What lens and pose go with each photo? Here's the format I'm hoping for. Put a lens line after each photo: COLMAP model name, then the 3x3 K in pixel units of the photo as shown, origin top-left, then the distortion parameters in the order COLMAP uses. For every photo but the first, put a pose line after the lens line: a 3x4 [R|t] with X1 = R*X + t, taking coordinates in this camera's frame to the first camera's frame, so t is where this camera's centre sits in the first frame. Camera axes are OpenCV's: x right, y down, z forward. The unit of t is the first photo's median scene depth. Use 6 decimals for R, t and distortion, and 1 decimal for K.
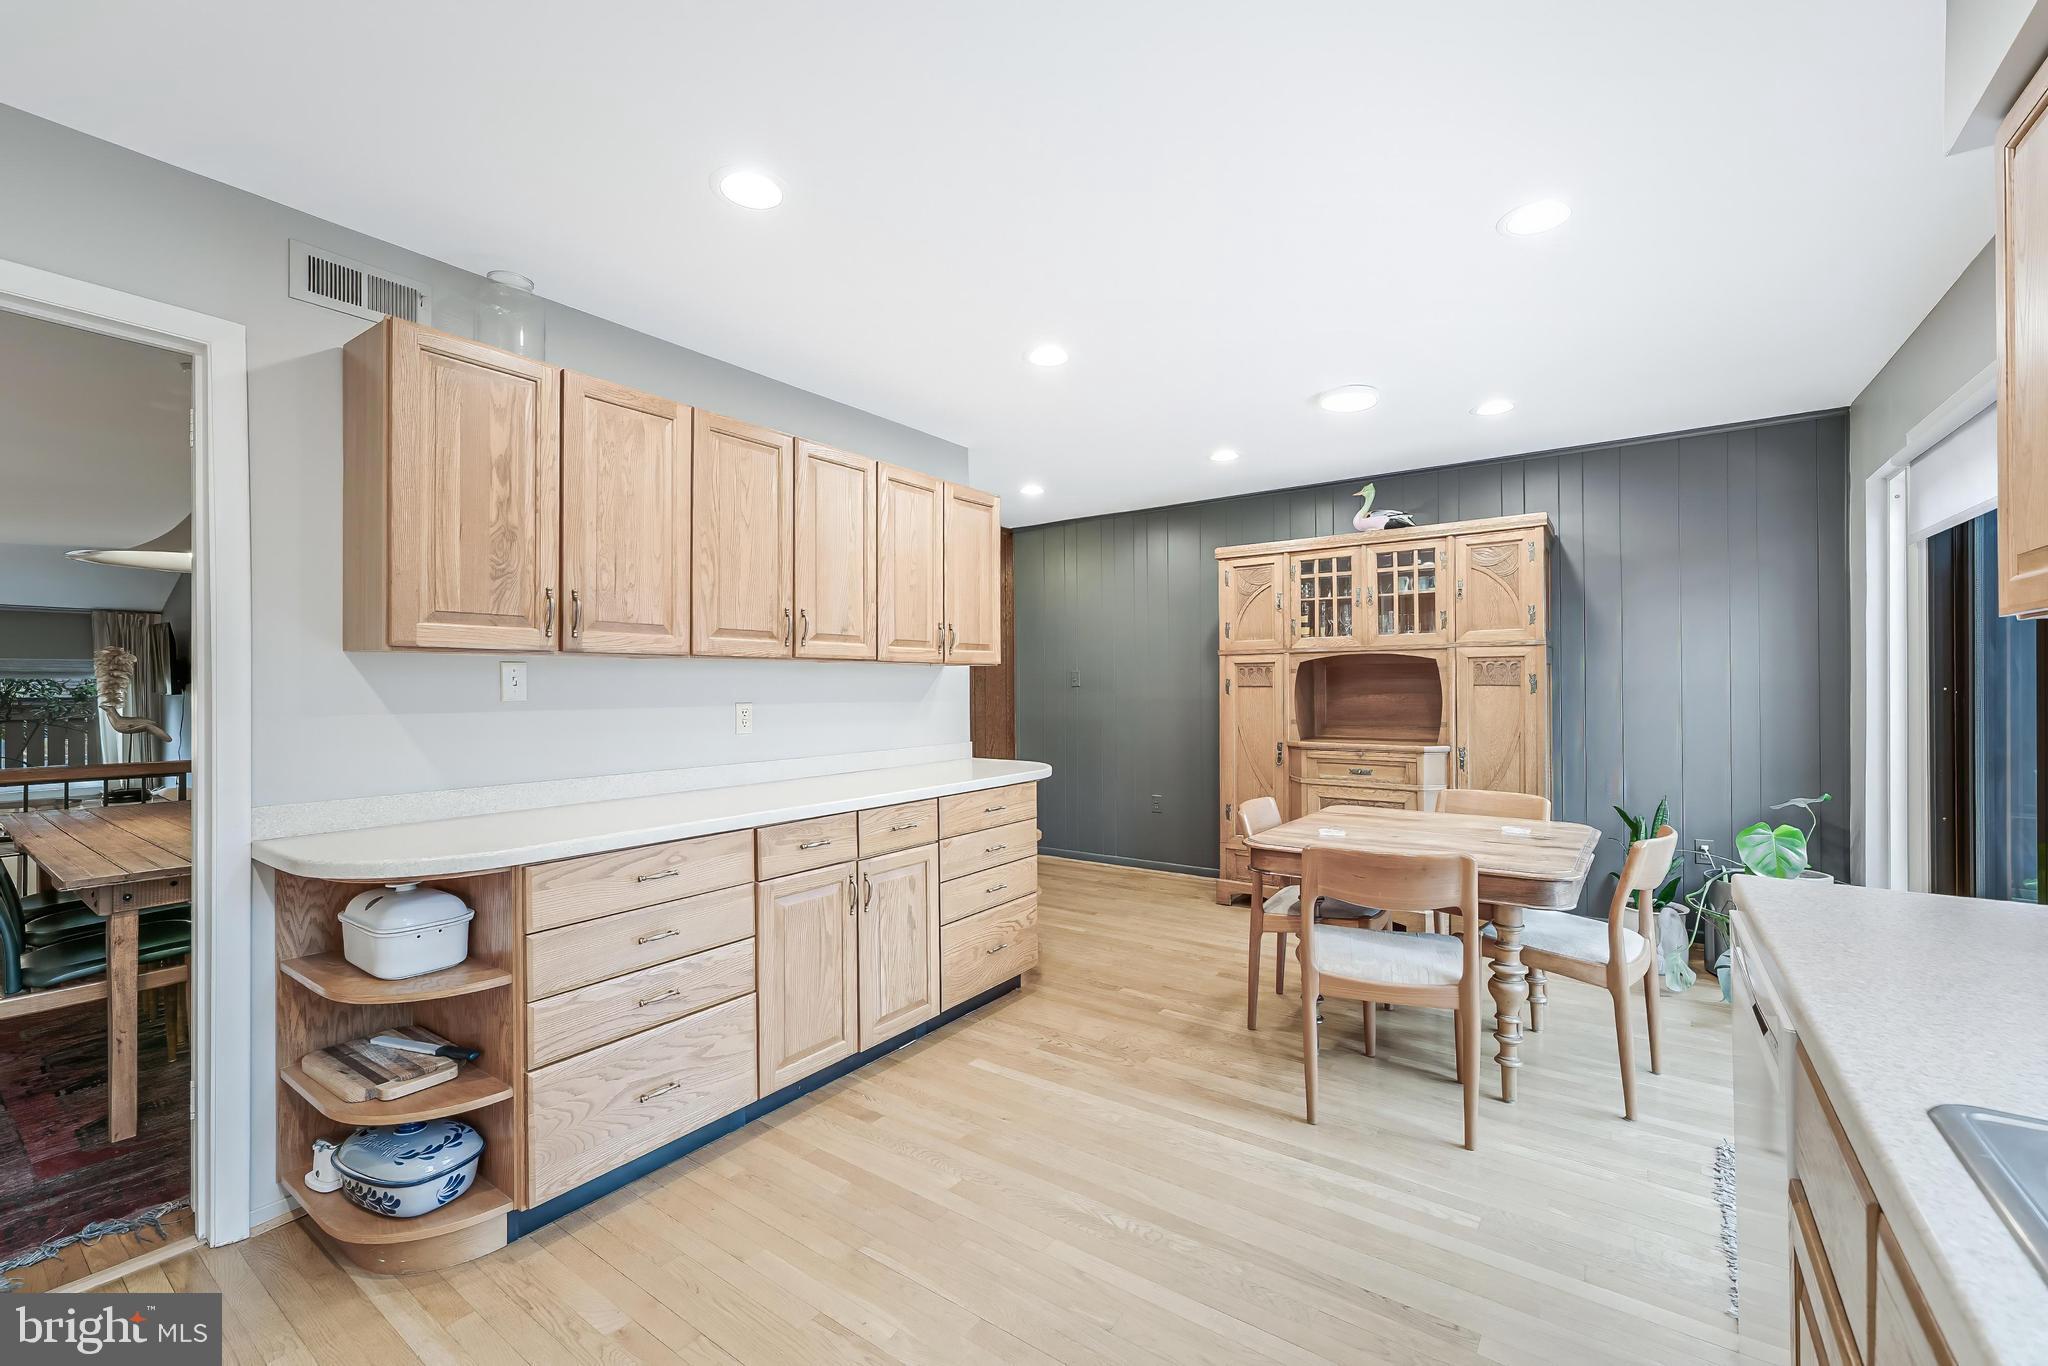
lens RADIAL K [[826.7, 0, 1034.1], [0, 826.7, 689.2], [0, 0, 1]] dist [0.000106, -0.000667]
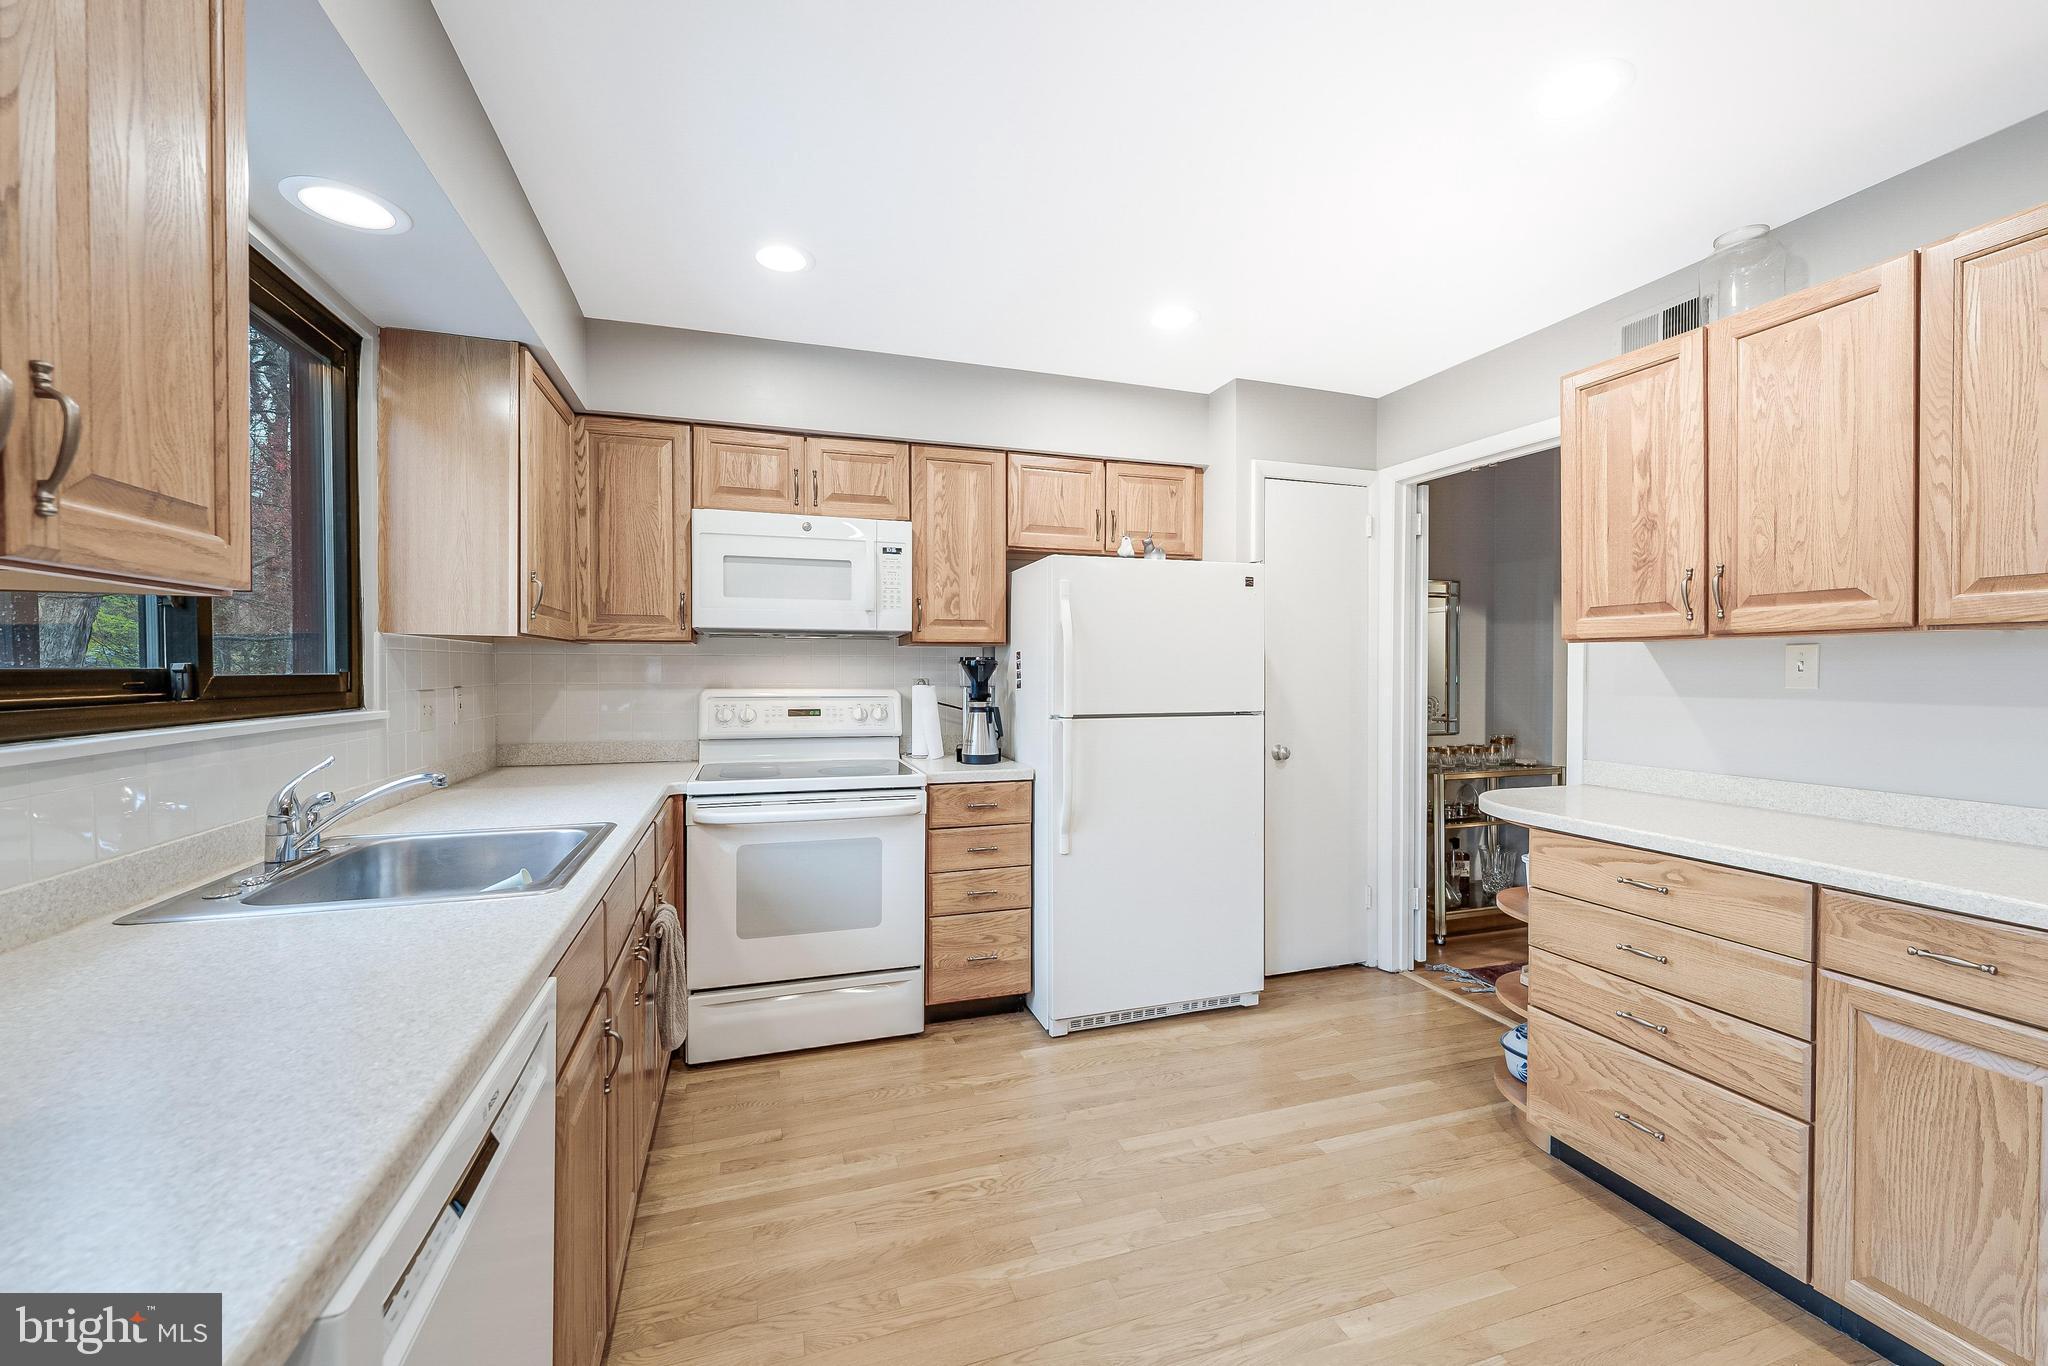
lens RADIAL K [[826.7, 0, 1043.4], [0, 826.7, 680.2], [0, 0, 1]] dist [0.000106, -0.000667]
pose [[-0.581875, 0.014672, -0.813146, 0.341205], [0.000370, 0.999842, 0.017776, -0.006222], [0.813278, 0.010042, -0.581788, 0.524279]]
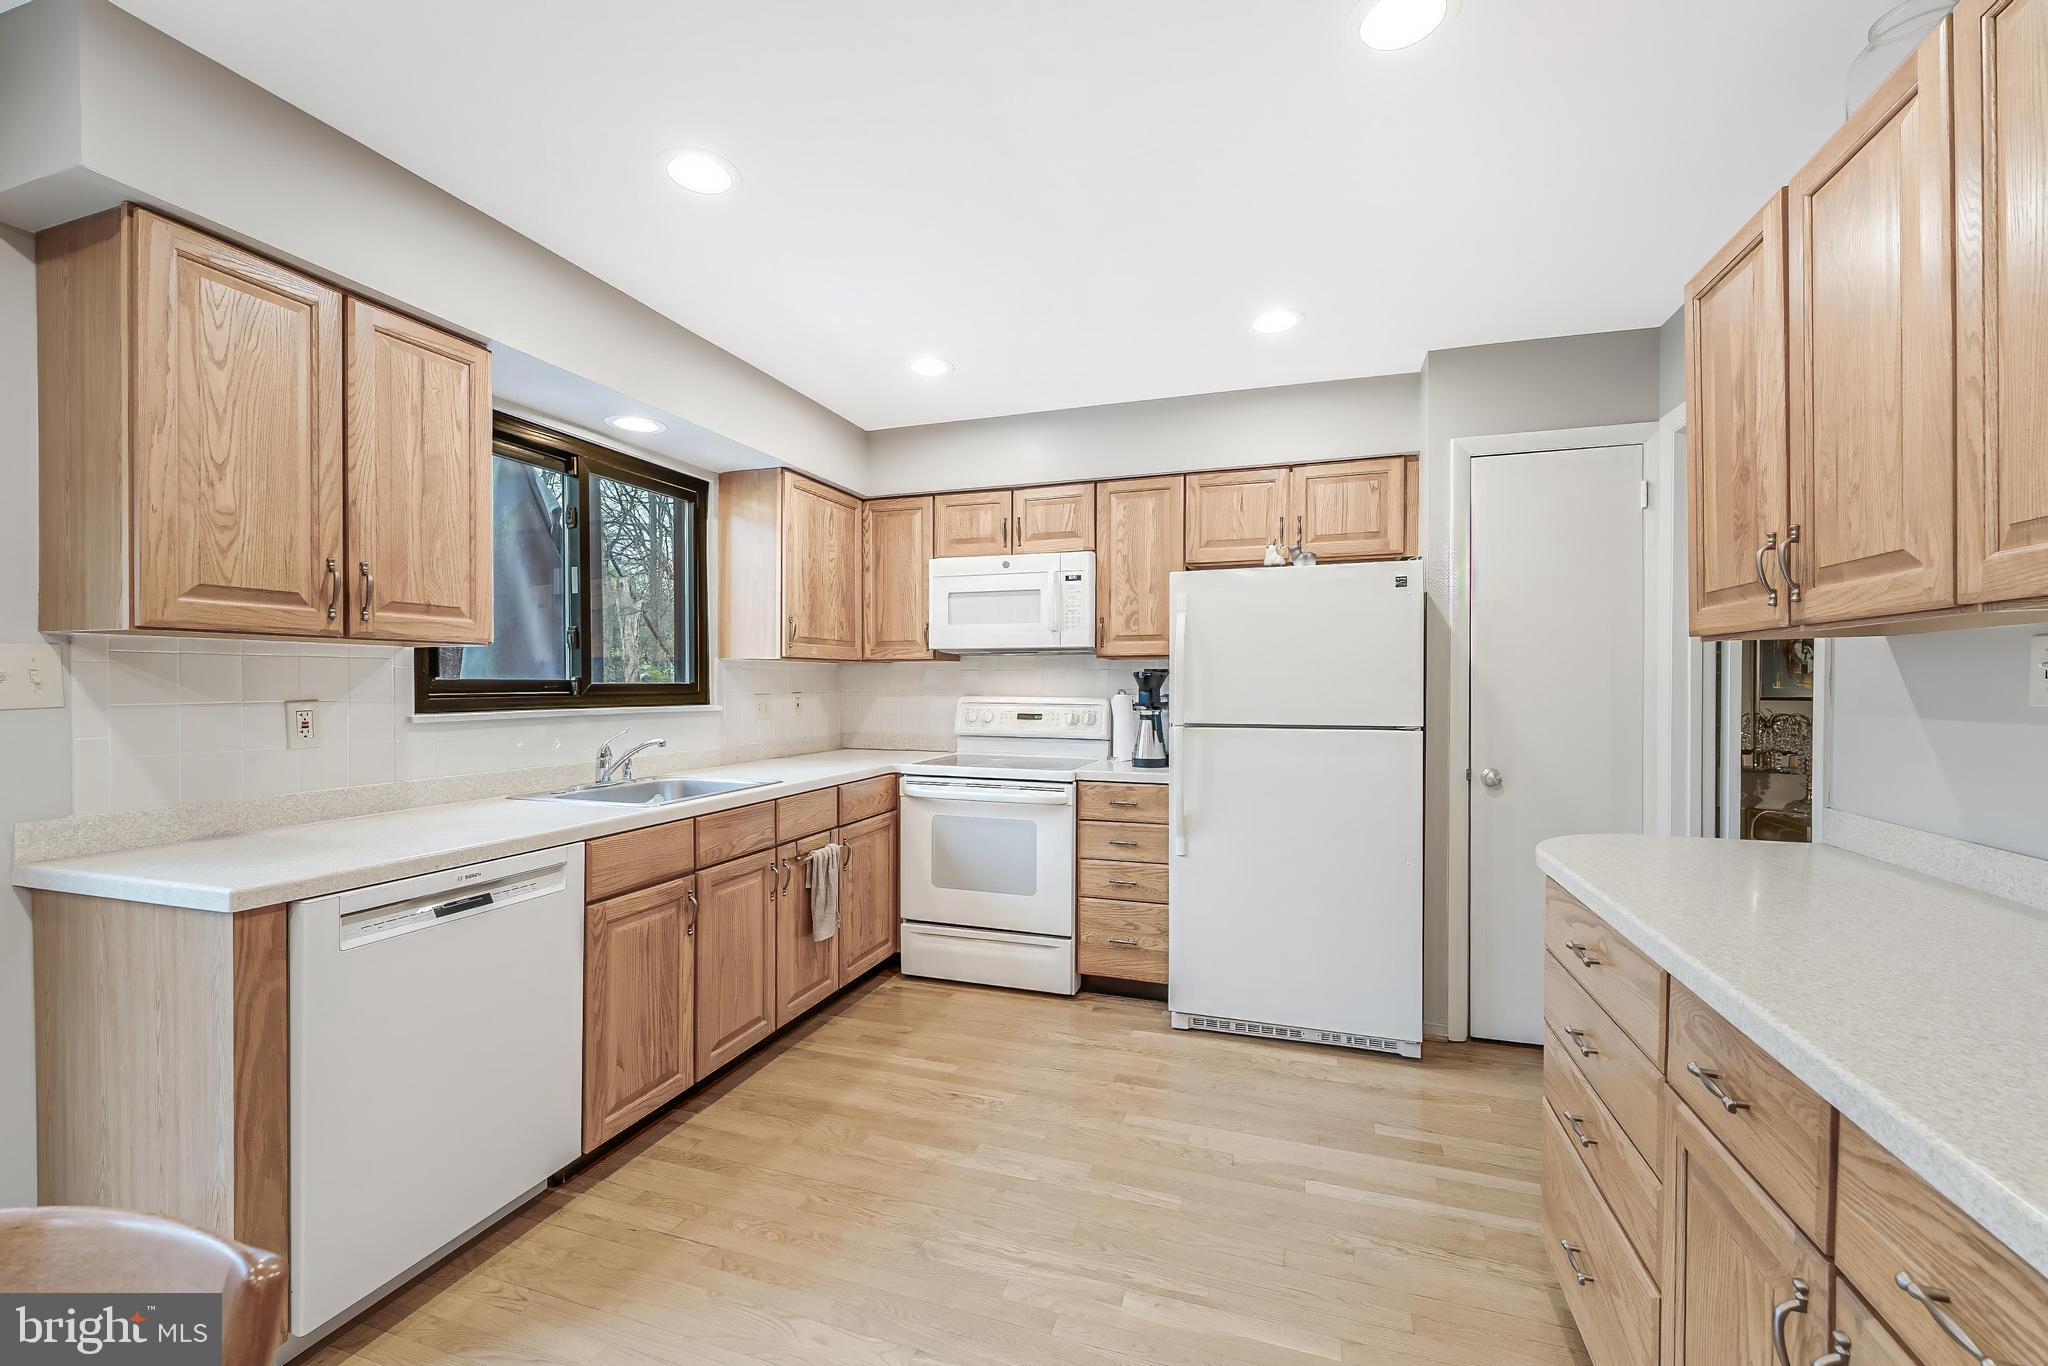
lens RADIAL K [[826.7, 0, 1027.1], [0, 826.7, 691.4], [0, 0, 1]] dist [0.000106, -0.000667]
pose [[-0.954621, 0.007831, -0.297721, 0.103726], [0.003804, 0.999893, 0.014104, -0.003465], [0.297800, 0.012331, -0.954549, 0.804427]]
